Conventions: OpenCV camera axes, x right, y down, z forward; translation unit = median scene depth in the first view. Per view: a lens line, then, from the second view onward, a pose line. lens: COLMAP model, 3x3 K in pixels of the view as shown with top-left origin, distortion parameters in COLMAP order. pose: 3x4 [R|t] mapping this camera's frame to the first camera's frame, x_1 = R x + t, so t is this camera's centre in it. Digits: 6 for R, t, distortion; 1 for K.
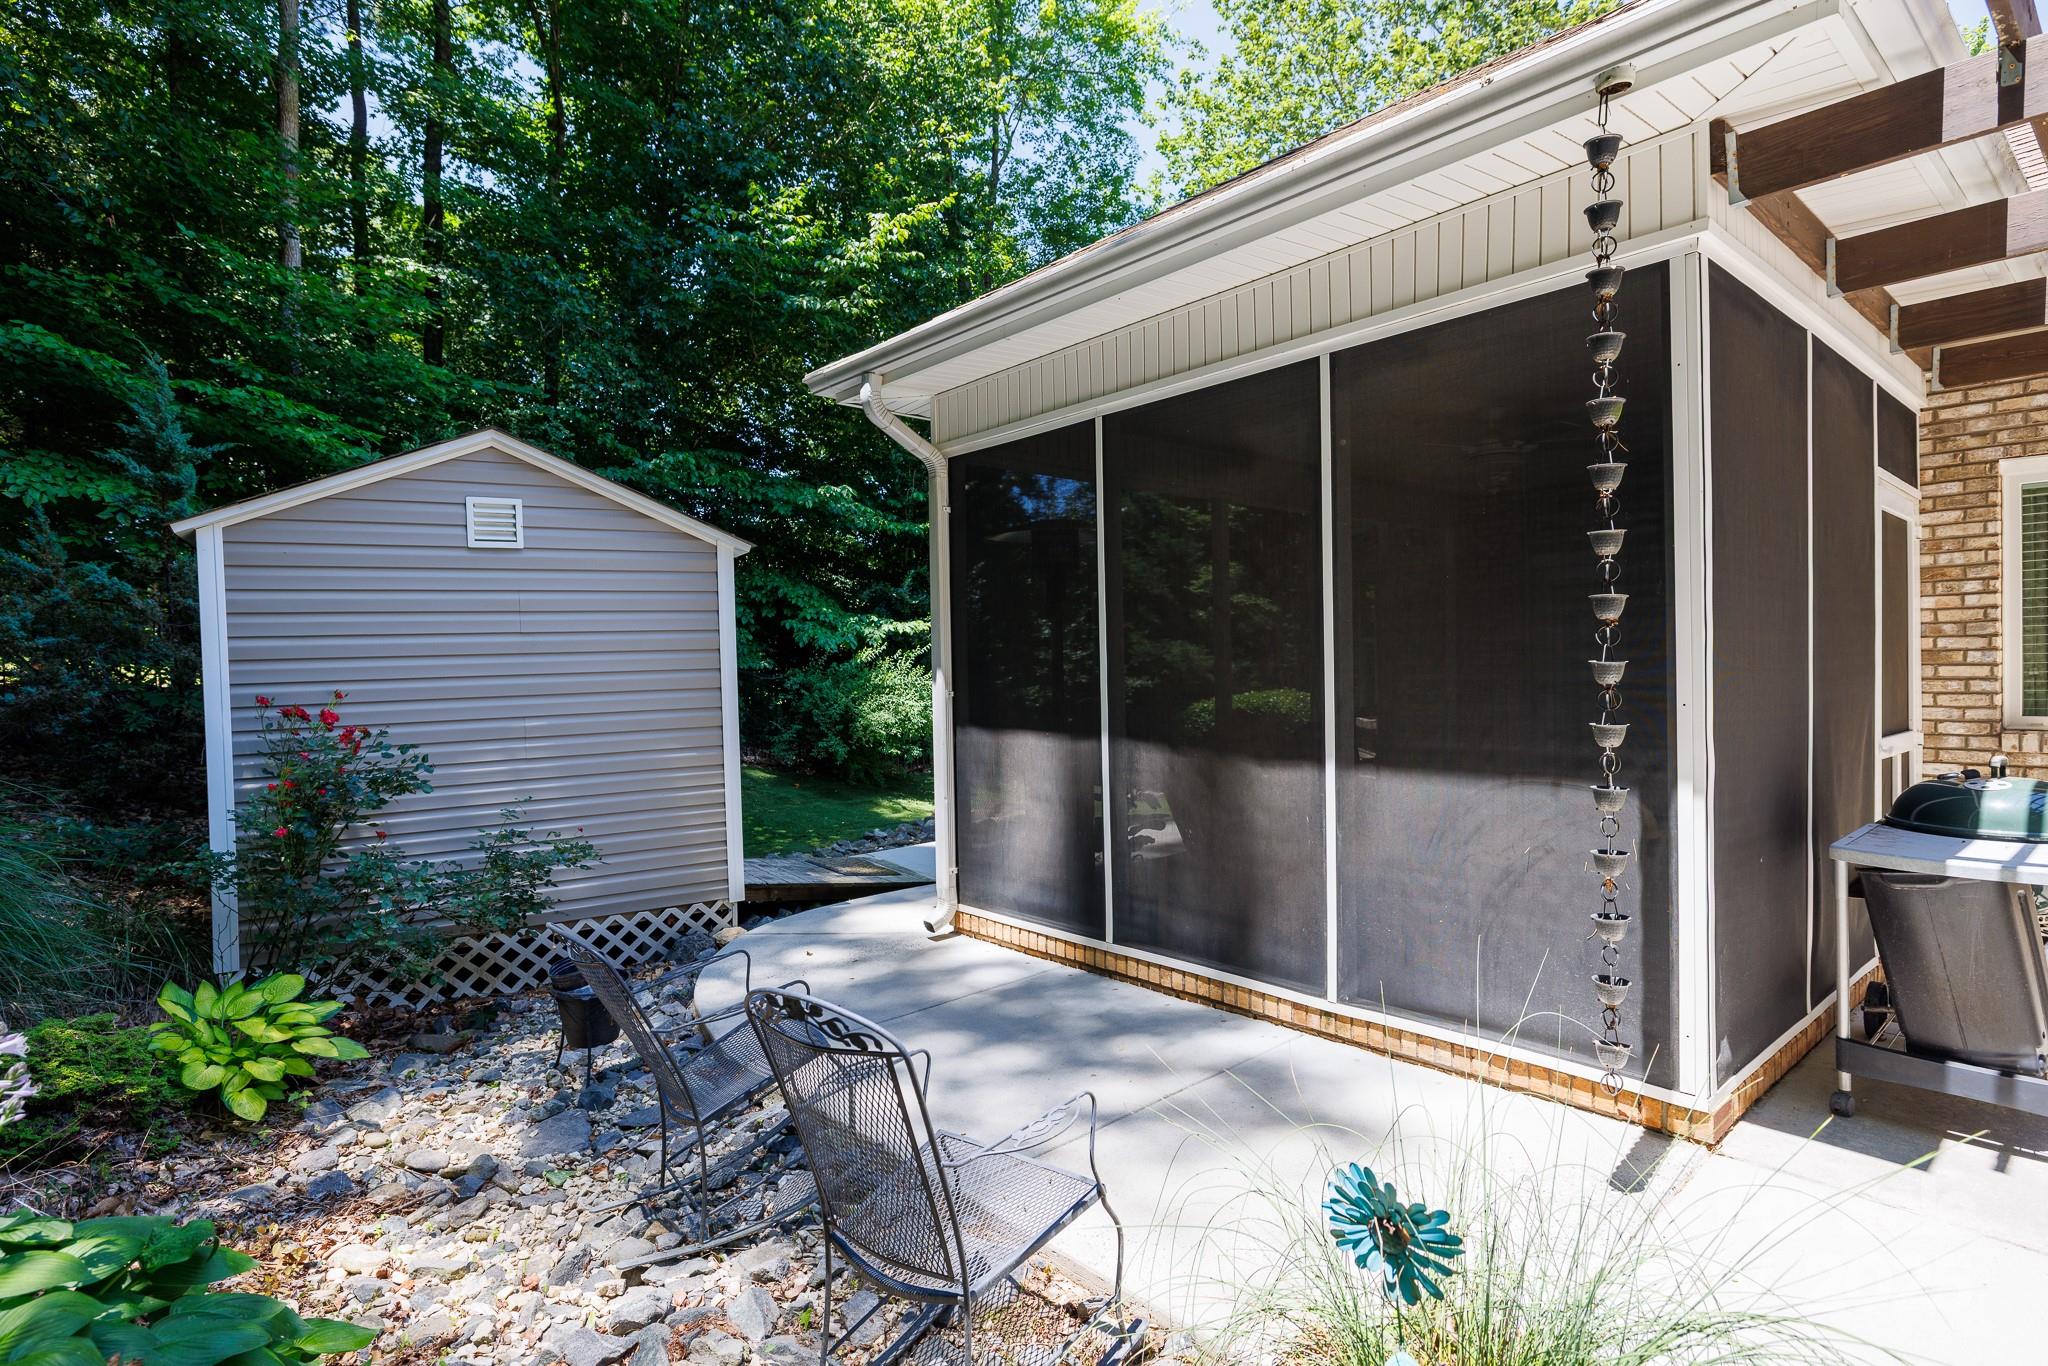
lens RADIAL K [[1073.4, 0, 1024.0], [0, 1073.4, 683.0], [0, 0, 1]] dist [0.000847, 0.000800]
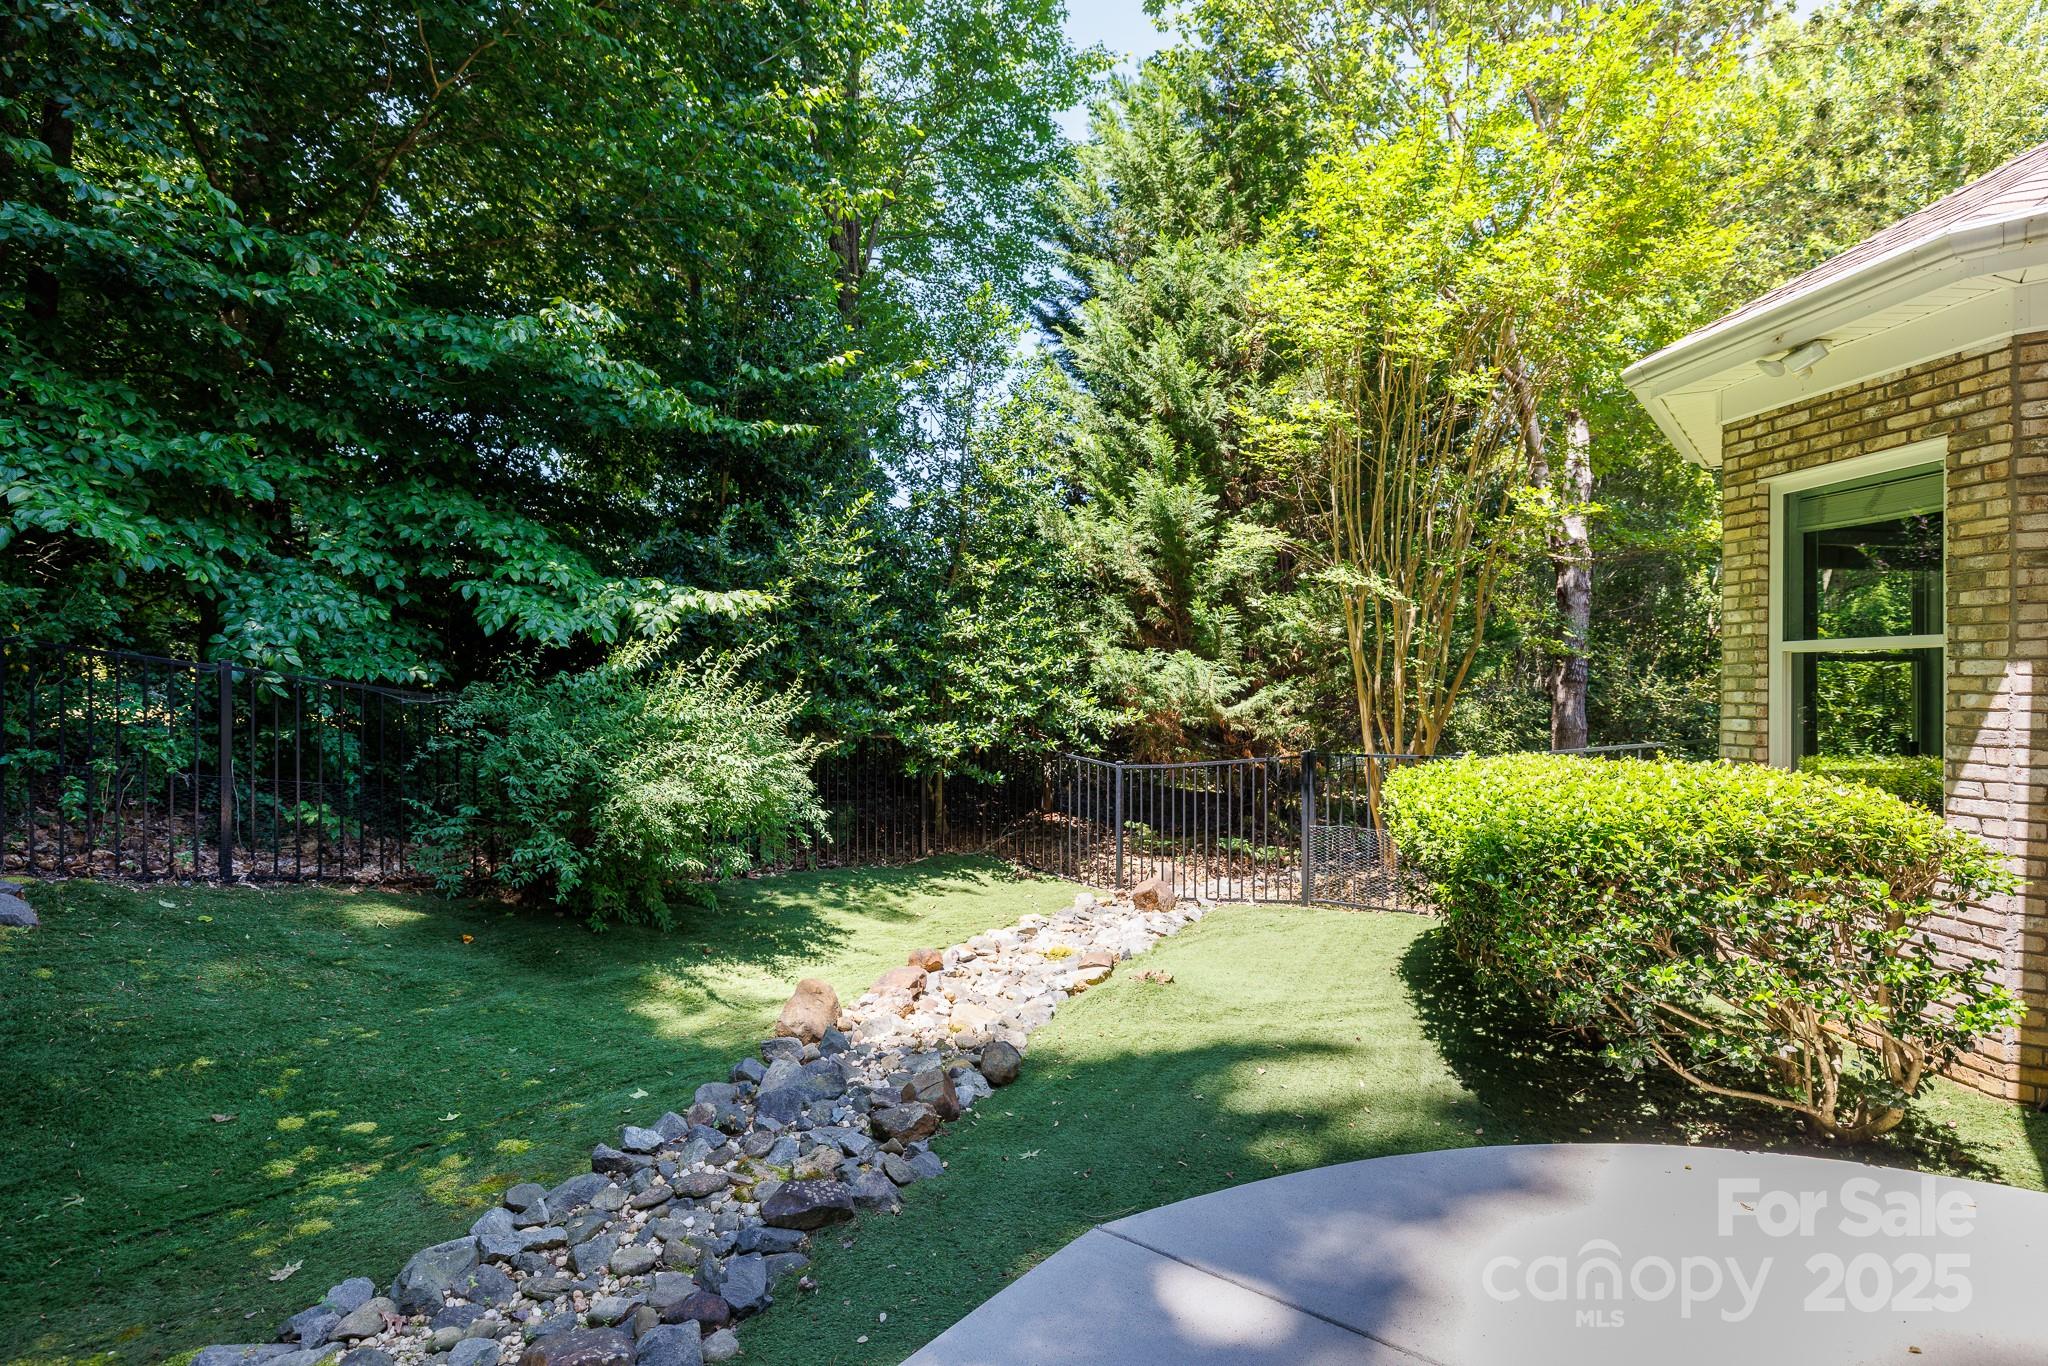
lens RADIAL K [[1073.4, 0, 1024.0], [0, 1073.4, 683.0], [0, 0, 1]] dist [0.000847, 0.000800]
pose [[0.984524, 0.021129, 0.173974, -0.079771], [-0.017502, 0.999597, -0.022358, -0.009040], [-0.174376, 0.018967, 0.984496, 0.666404]]
